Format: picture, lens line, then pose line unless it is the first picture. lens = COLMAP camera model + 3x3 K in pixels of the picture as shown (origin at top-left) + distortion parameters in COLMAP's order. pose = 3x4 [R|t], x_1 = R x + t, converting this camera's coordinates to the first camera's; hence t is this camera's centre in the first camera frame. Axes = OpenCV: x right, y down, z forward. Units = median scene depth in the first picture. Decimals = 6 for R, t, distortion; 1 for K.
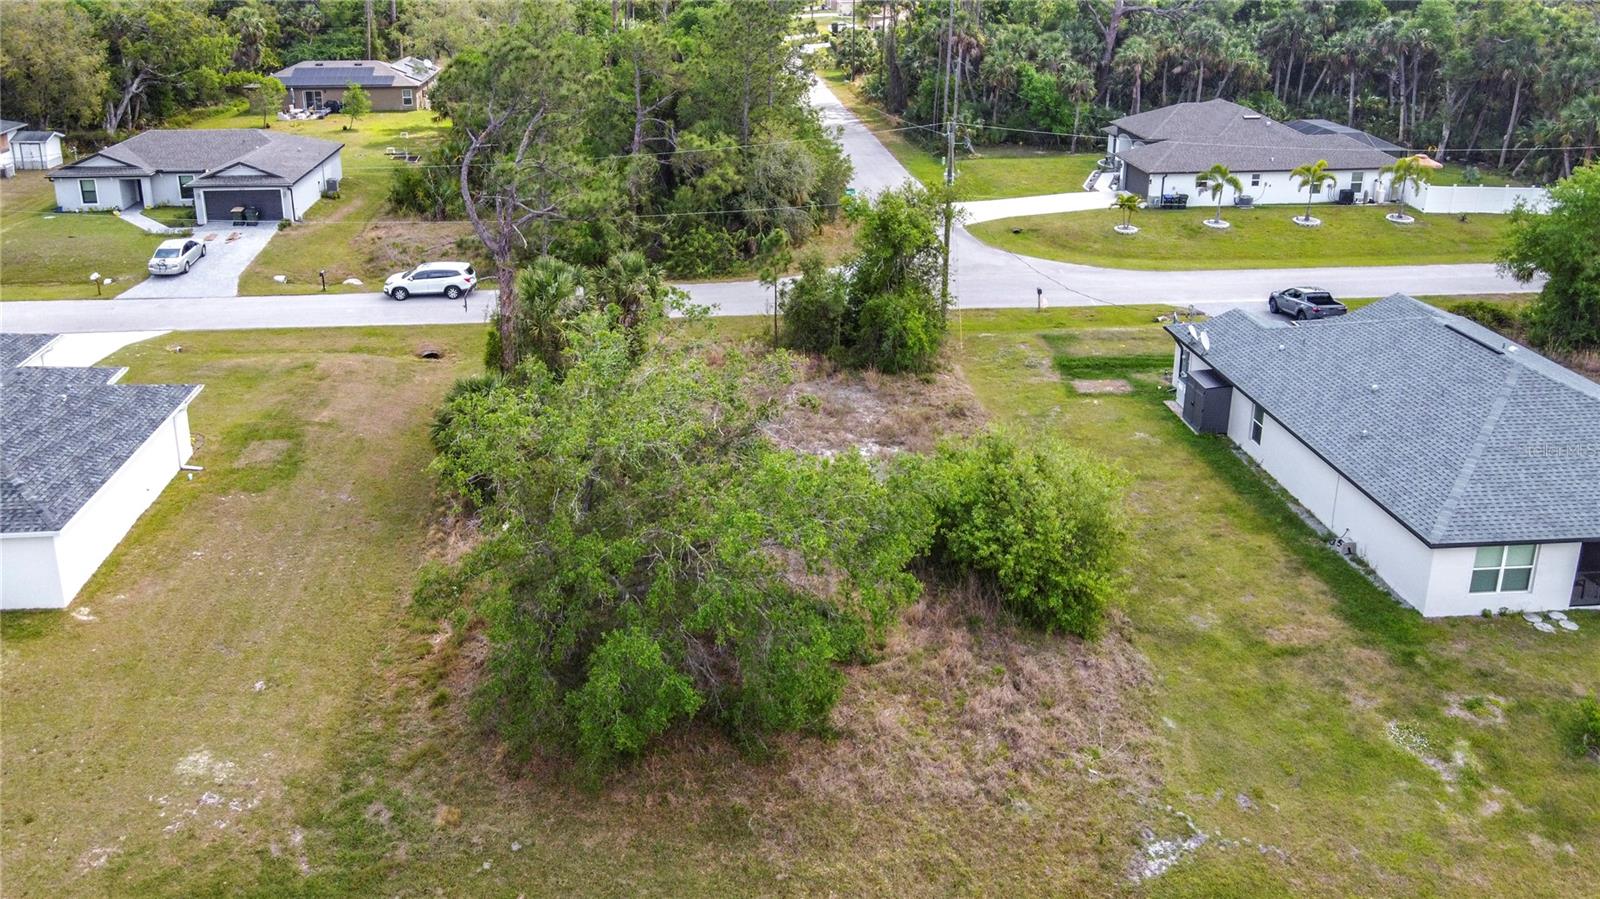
lens RADIAL K [[1274.3, 0, 764.8], [0, 1274.3, 292.3], [0, 0, 1]] dist [0.009208, 0.010158]
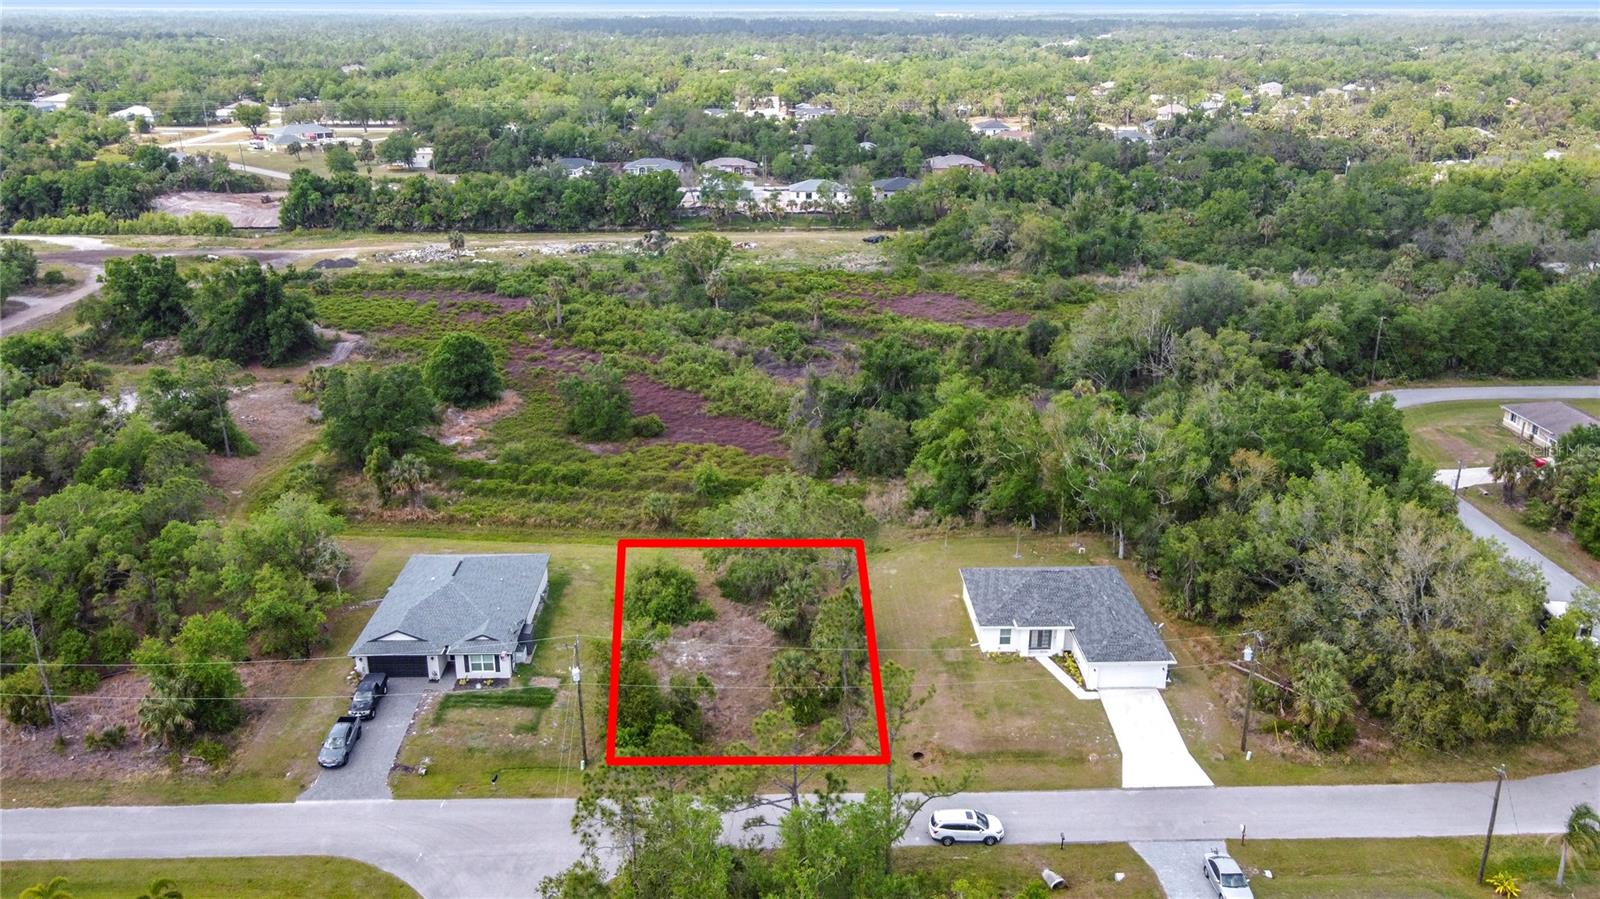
lens RADIAL K [[1267.2, 0, 800.0], [0, 1267.2, 449.5], [0, 0, 1]] dist [-0.006297, 0.005686]
pose [[-0.998093, -0.017873, 0.059090, -0.274326], [0.020782, 0.804029, 0.594227, -1.640105], [-0.058130, 0.594321, -0.802124, 2.841722]]
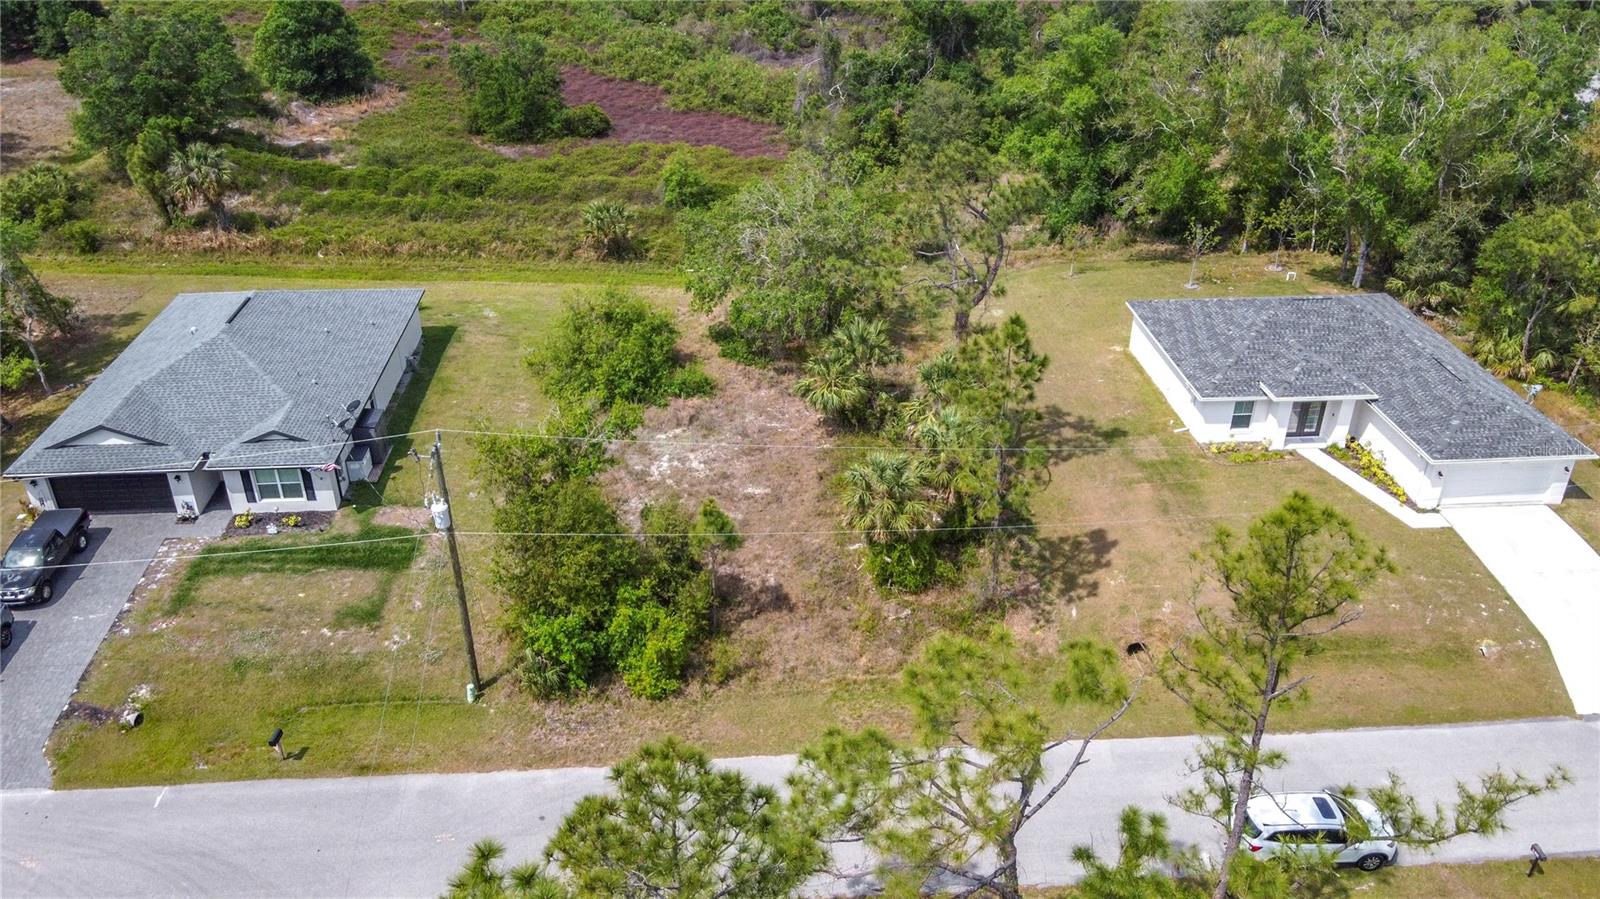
lens RADIAL K [[1233.4, 0, 800.0], [0, 1233.4, 449.5], [0, 0, 1]] dist [-0.002445, 0.038596]
pose [[-0.999875, -0.007707, 0.013840, -0.075327], [0.004691, 0.690427, 0.723387, -0.824162], [-0.015131, 0.723361, -0.690304, 2.021376]]
